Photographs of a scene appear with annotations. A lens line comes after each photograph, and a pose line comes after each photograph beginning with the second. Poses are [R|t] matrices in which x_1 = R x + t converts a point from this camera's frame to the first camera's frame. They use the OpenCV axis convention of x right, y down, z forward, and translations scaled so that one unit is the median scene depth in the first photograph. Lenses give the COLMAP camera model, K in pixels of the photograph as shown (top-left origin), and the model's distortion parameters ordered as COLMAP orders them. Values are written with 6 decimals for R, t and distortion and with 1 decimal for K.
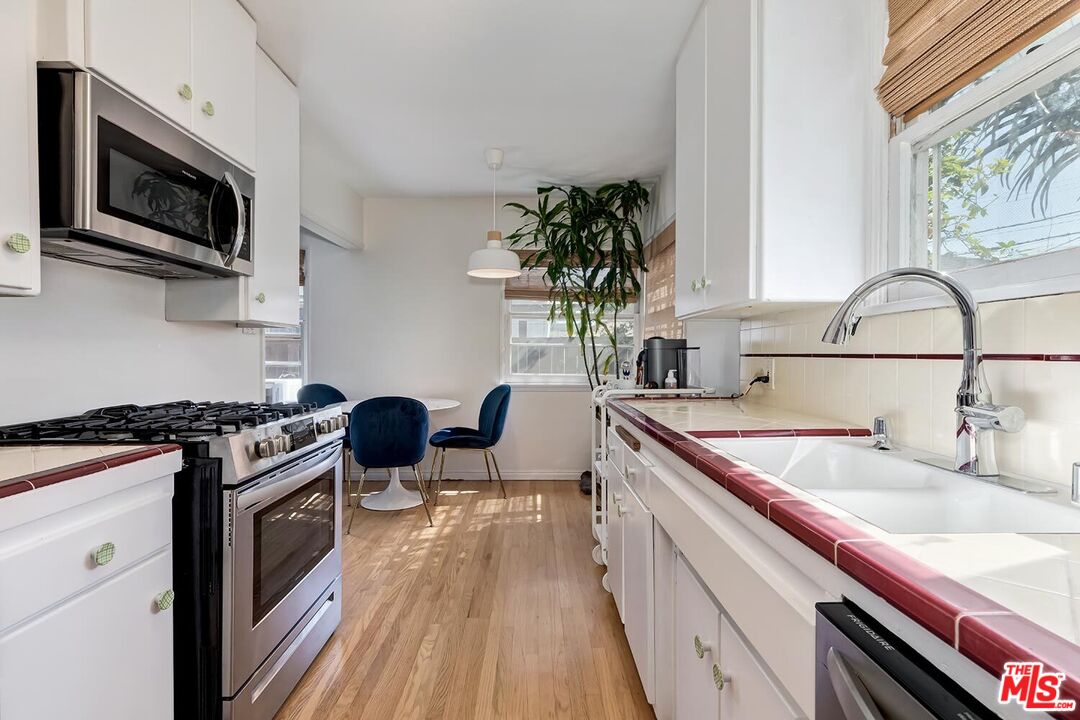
lens RADIAL K [[499.8, 0, 538.4], [0, 499.8, 361.6], [0, 0, 1]] dist [0.011432, -0.000071]
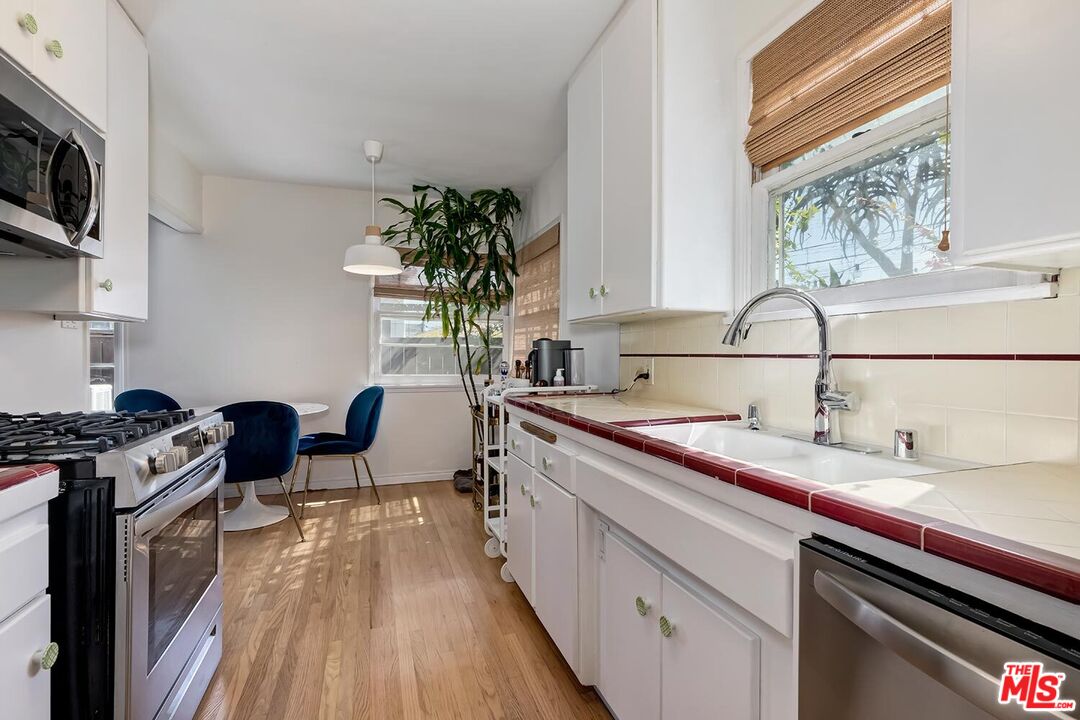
lens RADIAL K [[496.6, 0, 539.0], [0, 496.6, 361.2], [0, 0, 1]] dist [0.006804, -0.000101]
pose [[0.947198, -0.002336, 0.320640, -0.102485], [0.003155, 0.999993, -0.002036, 0.001697], [-0.320633, 0.002940, 0.947199, -0.004799]]
